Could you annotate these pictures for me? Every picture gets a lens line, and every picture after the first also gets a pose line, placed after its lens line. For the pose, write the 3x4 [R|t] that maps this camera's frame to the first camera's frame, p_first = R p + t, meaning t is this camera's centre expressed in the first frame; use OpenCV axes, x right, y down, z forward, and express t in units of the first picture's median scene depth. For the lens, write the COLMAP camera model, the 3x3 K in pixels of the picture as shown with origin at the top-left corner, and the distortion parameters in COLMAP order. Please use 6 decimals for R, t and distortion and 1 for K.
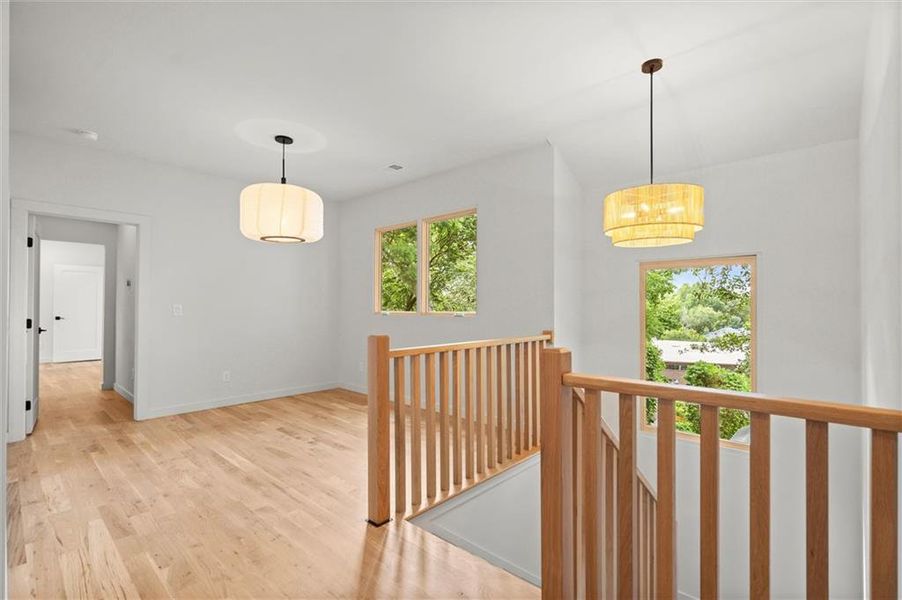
lens RADIAL K [[414.8, 0, 450.9], [0, 414.8, 302.5], [0, 0, 1]] dist [-0.006279, -0.000372]
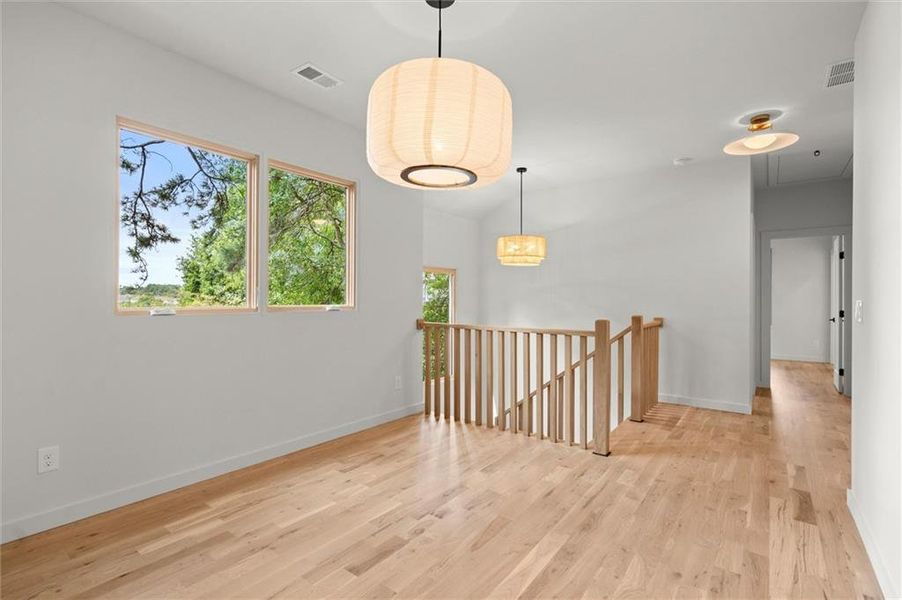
lens RADIAL K [[418.4, 0, 451.0], [0, 418.4, 296.5], [0, 0, 1]] dist [-0.010401, -0.000030]
pose [[-0.087272, -0.002083, 0.996182, -1.286616], [-0.010270, 0.999947, 0.001191, 0.002701], [-0.996132, -0.010127, -0.087289, 1.376553]]
